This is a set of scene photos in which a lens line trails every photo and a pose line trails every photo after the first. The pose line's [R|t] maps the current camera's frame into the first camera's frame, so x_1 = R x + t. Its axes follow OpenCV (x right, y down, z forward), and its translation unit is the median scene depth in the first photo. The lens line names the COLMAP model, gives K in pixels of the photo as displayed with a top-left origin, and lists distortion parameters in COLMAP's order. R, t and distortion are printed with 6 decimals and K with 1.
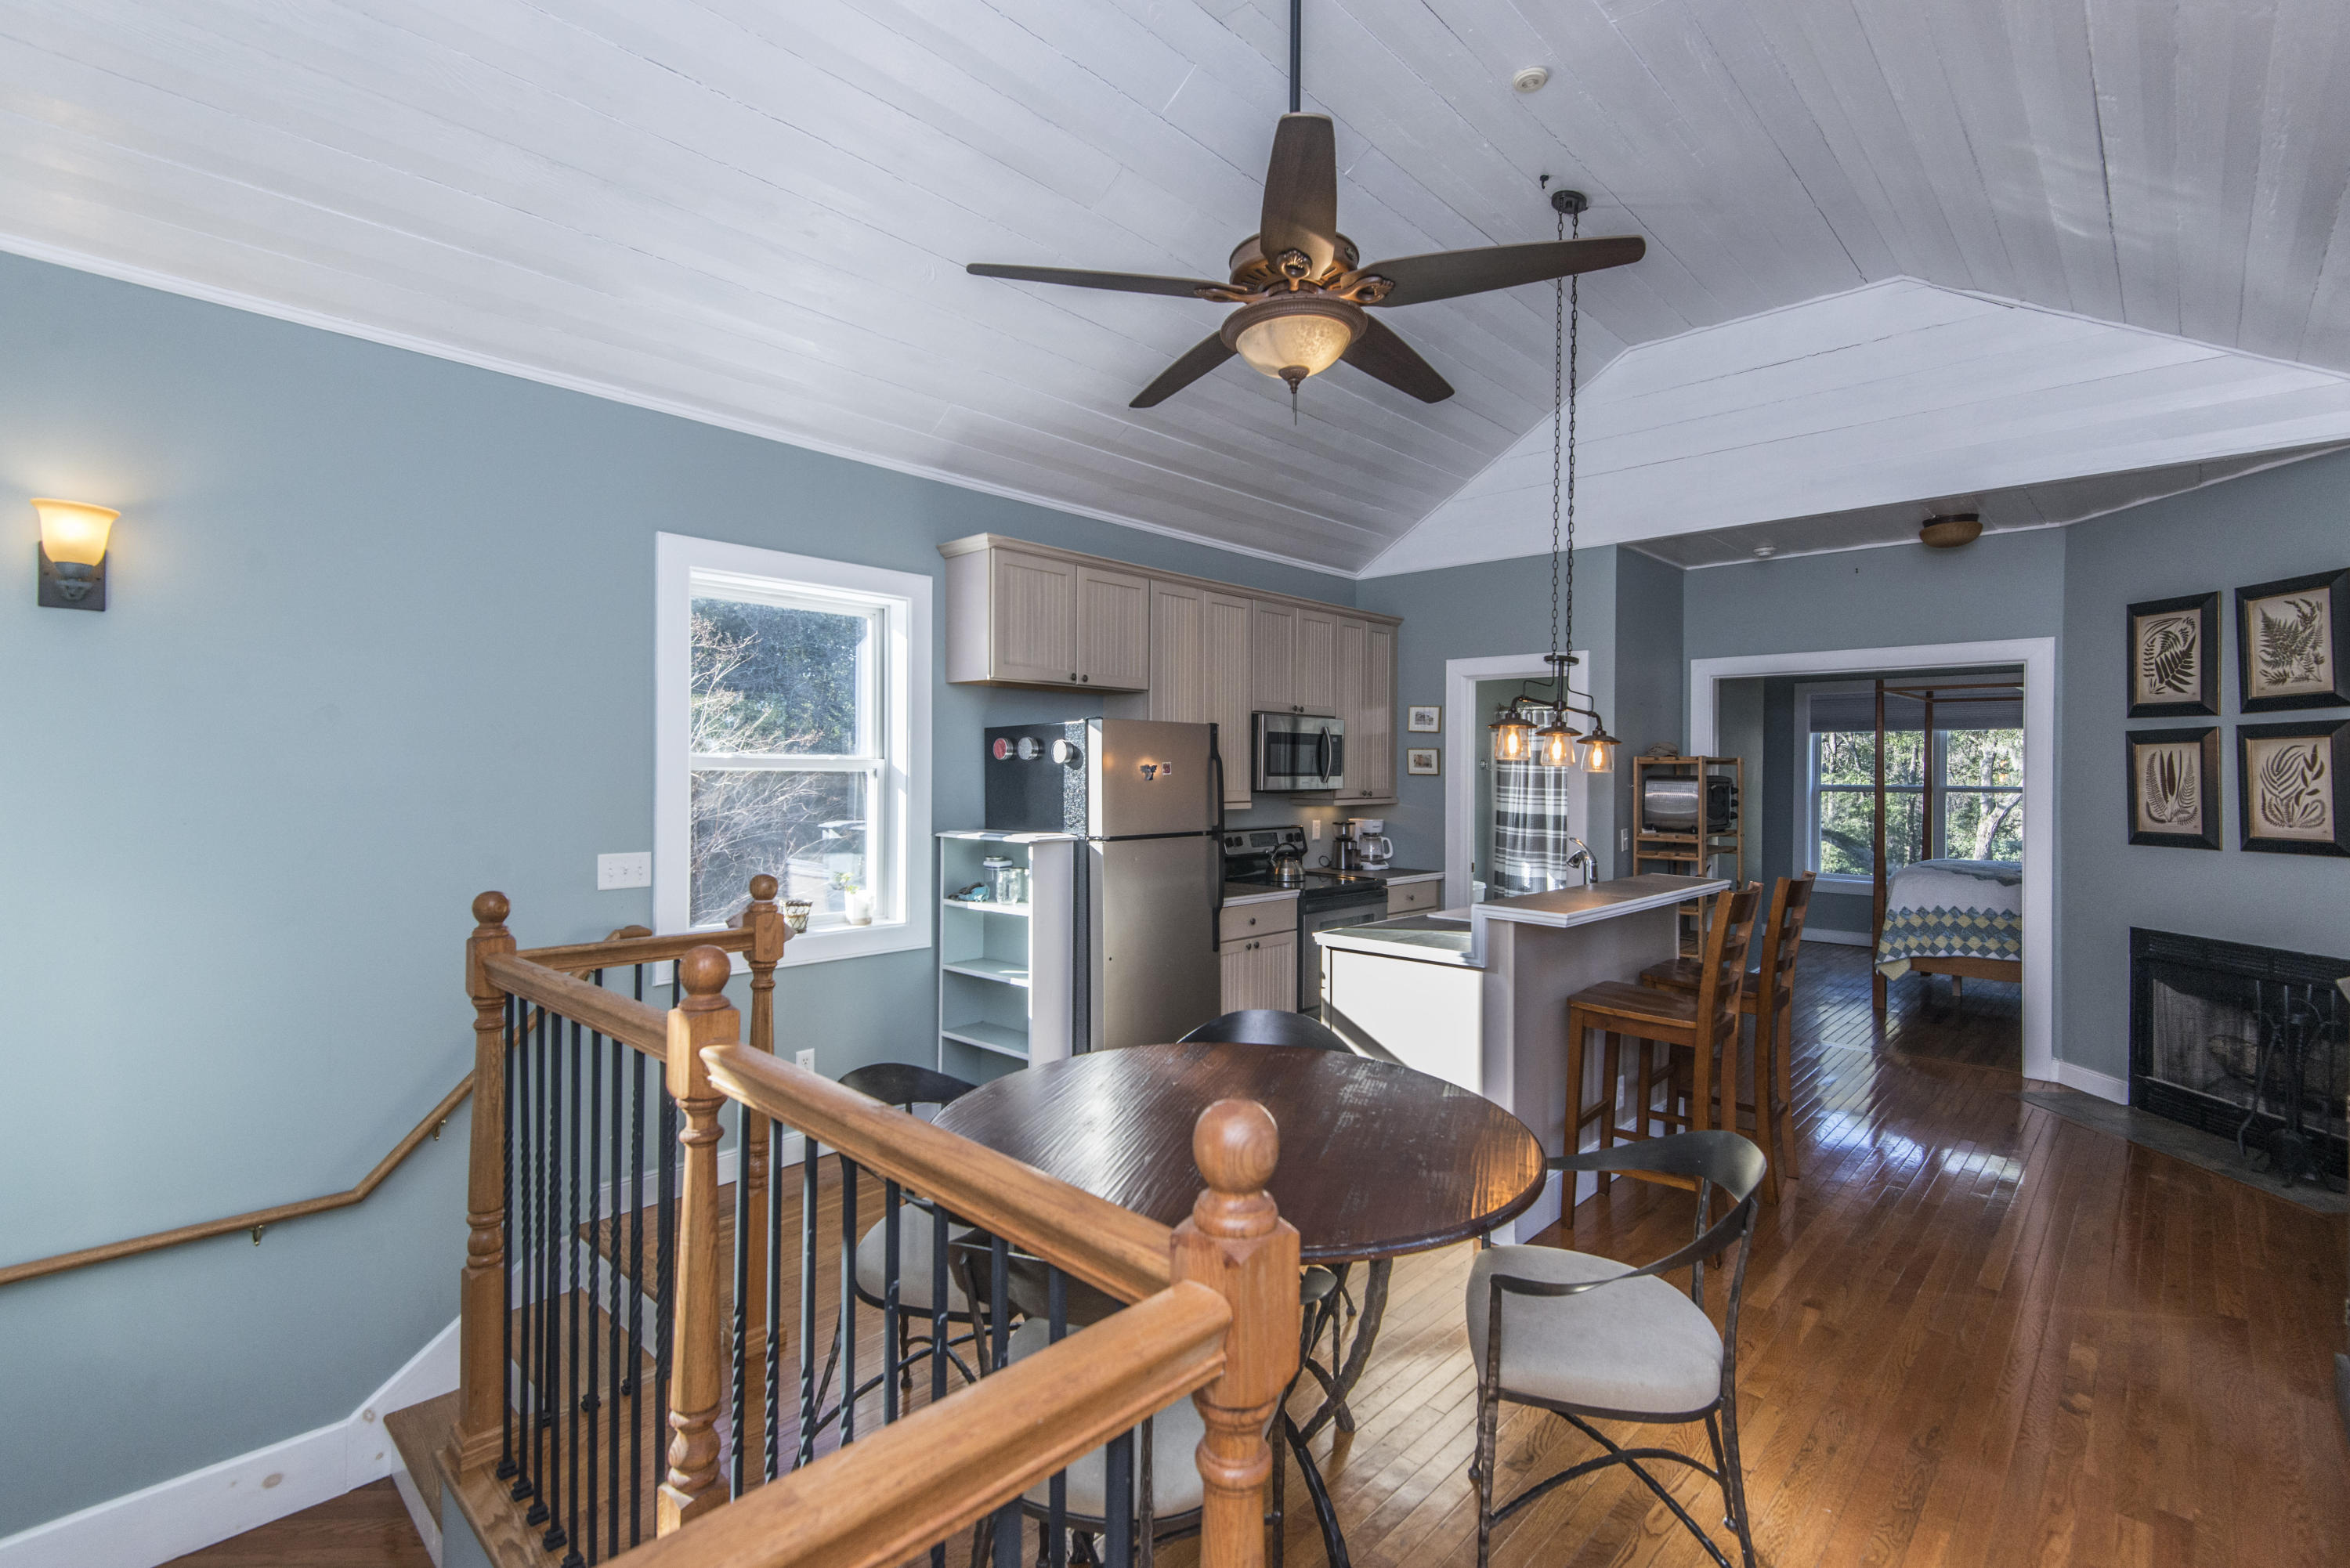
lens RADIAL K [[1064.4, 0, 1168.0], [0, 1064.4, 771.9], [0, 0, 1]] dist [0.027529, -0.015201]
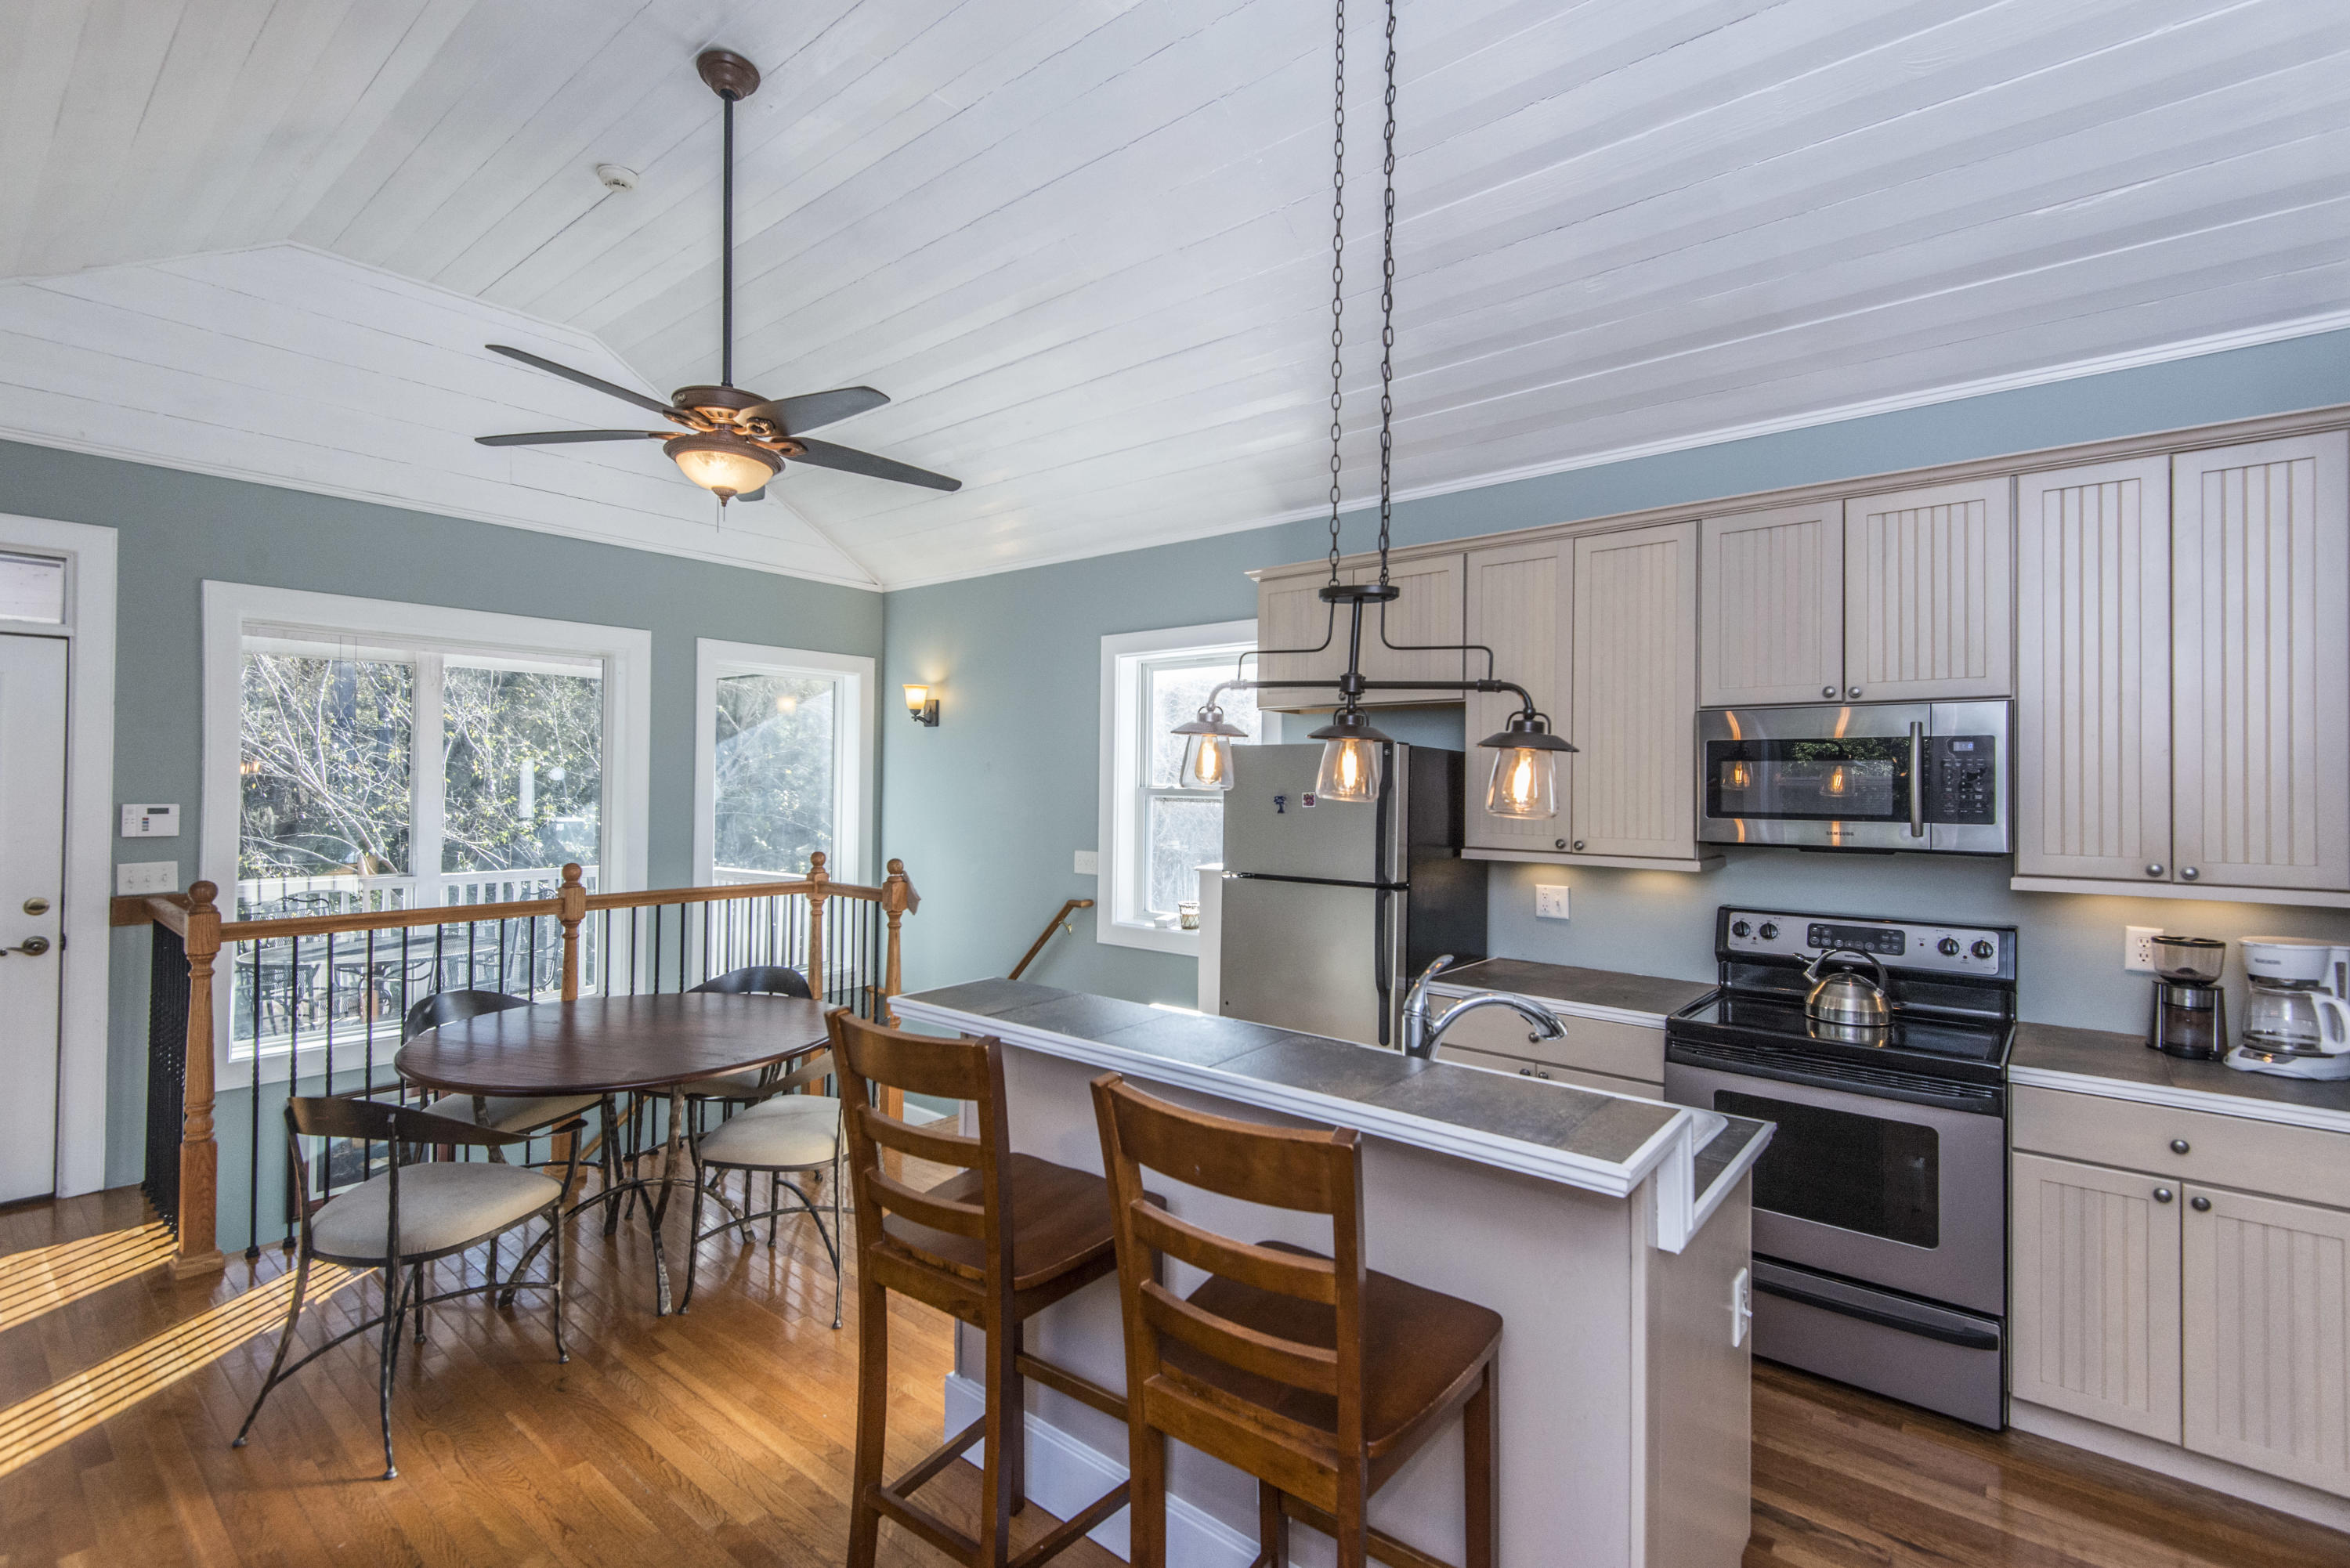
lens RADIAL K [[1064.4, 0, 1174.7], [0, 1064.4, 776.3], [0, 0, 1]] dist [0.027529, -0.015201]
pose [[0.063184, -0.012085, -0.997929, 0.810157], [-0.012369, 0.999840, -0.012891, -0.009724], [0.997925, 0.013158, 0.063025, 0.827737]]
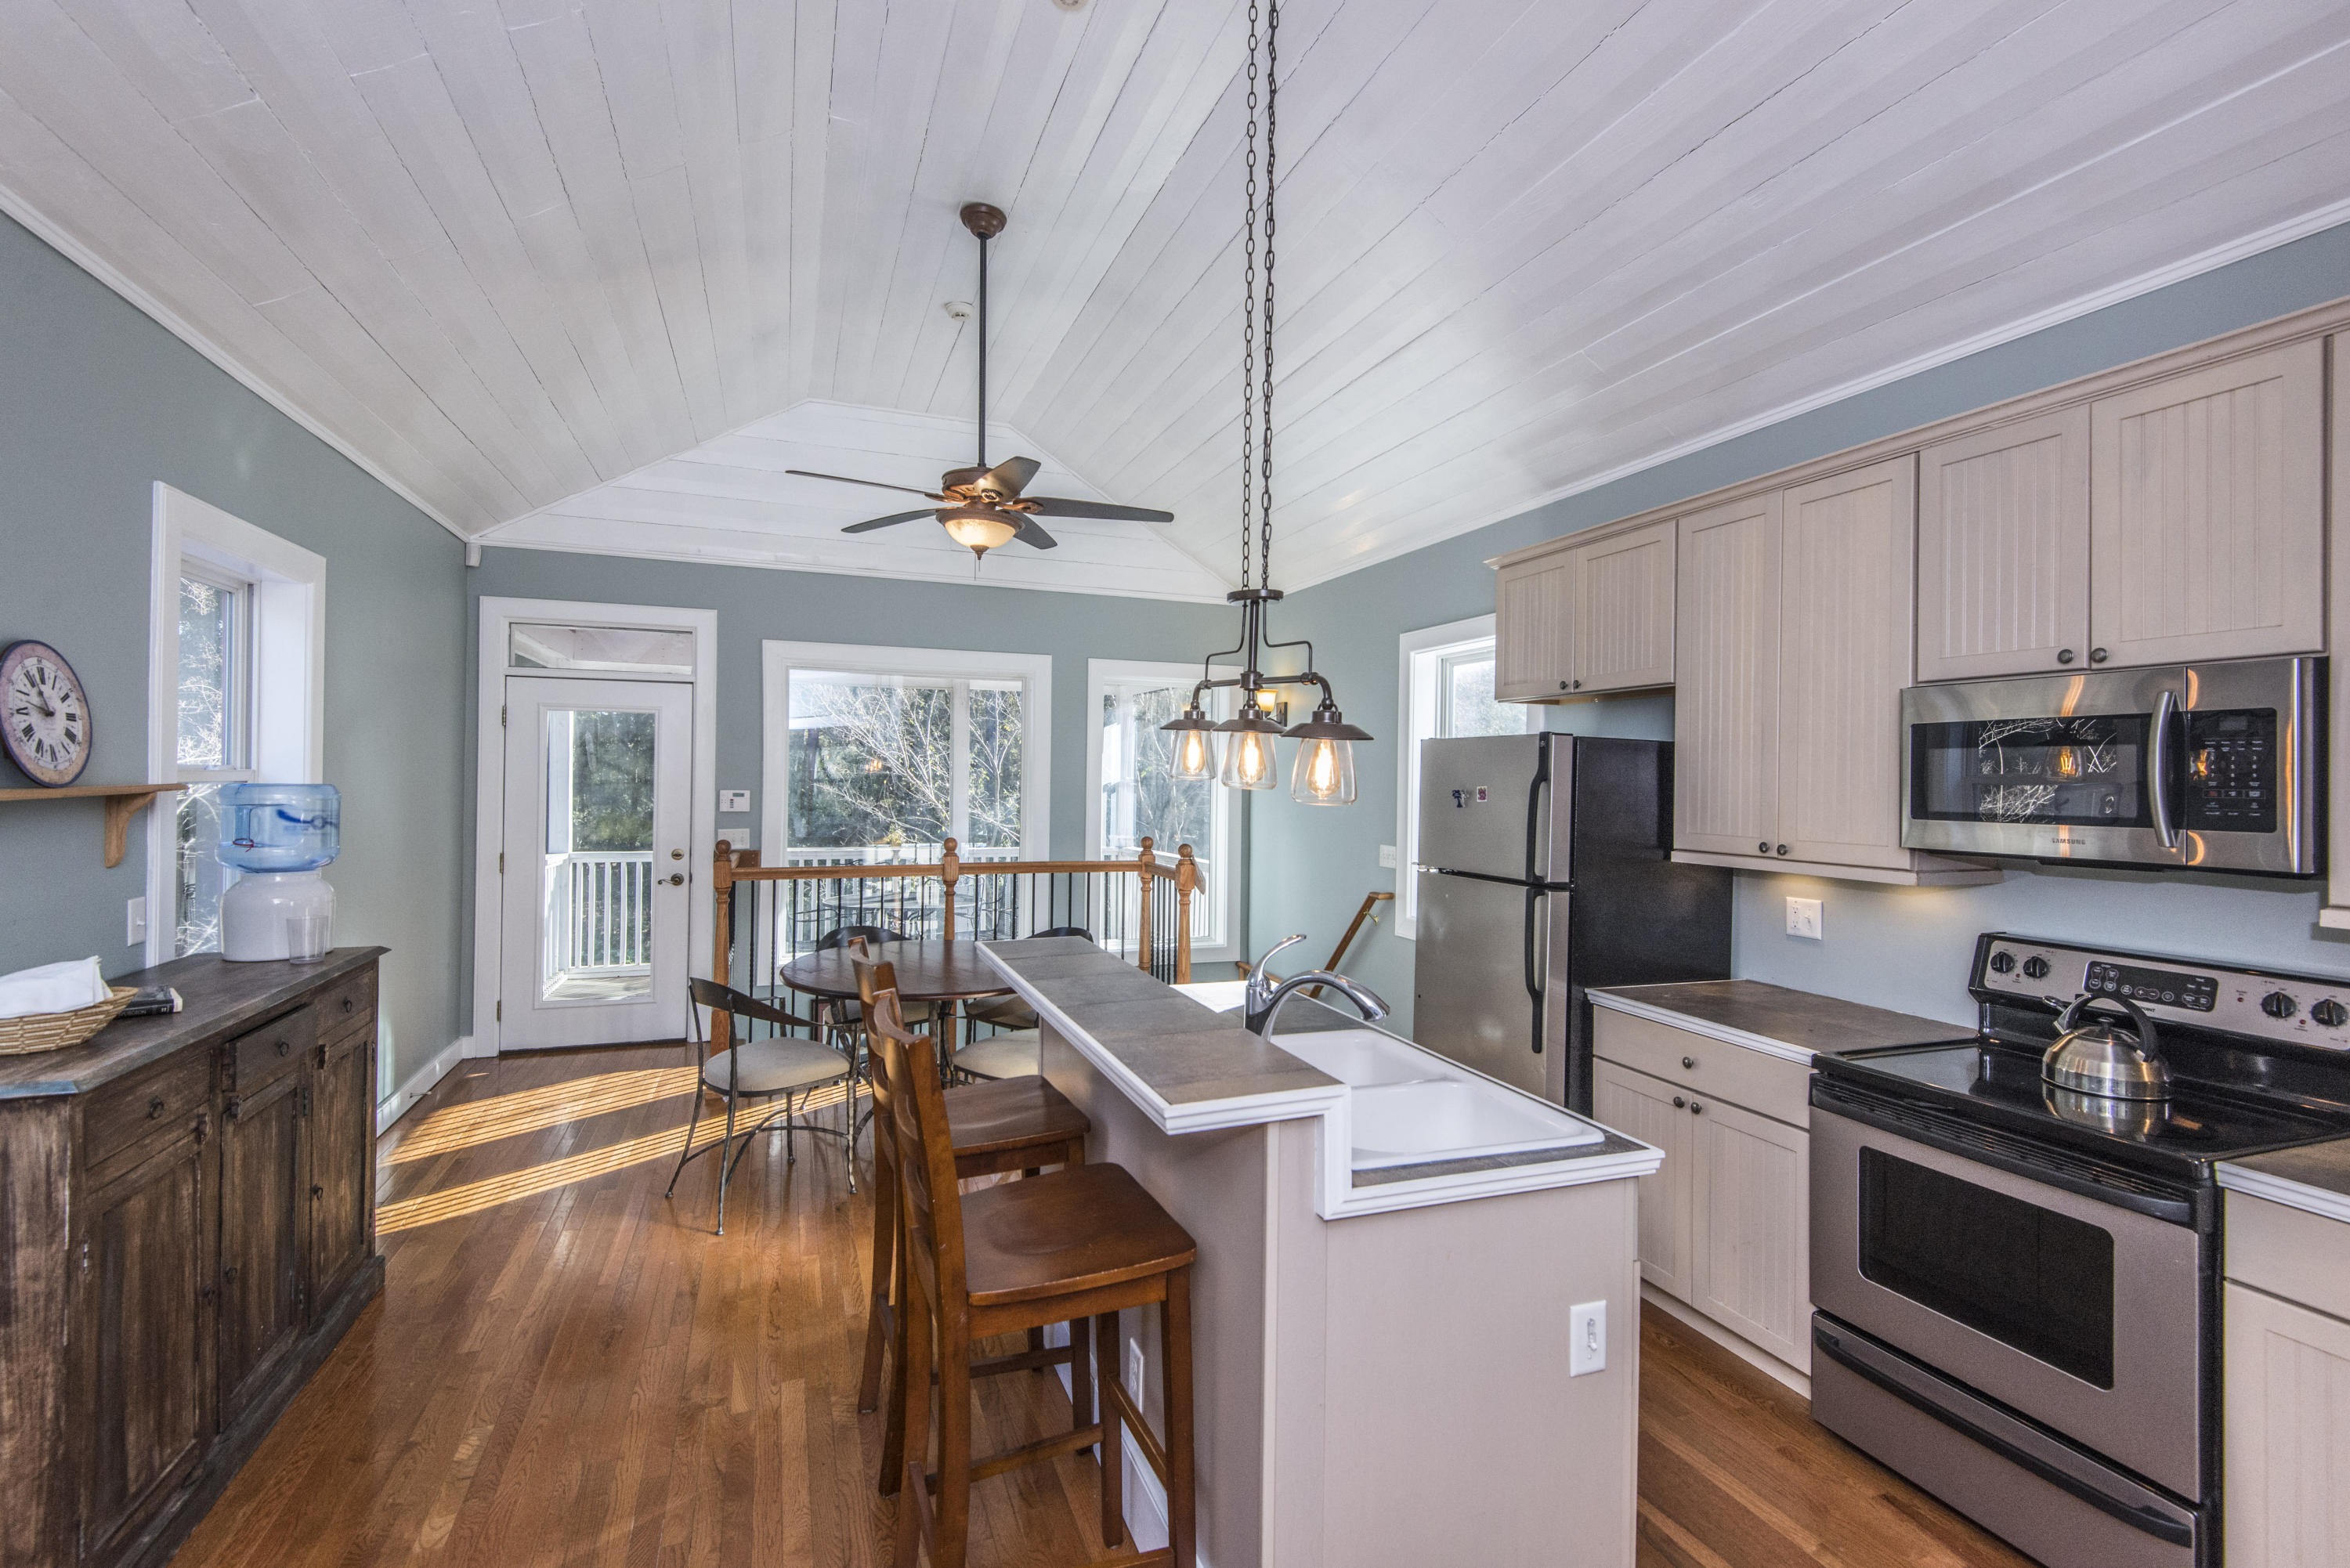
lens RADIAL K [[1064.4, 0, 1168.5], [0, 1064.4, 779.4], [0, 0, 1]] dist [0.027529, -0.015201]
pose [[-0.448661, -0.010084, -0.893645, 0.820187], [-0.018374, 0.999829, -0.002057, -0.008482], [0.893513, 0.015497, -0.448769, 1.131204]]
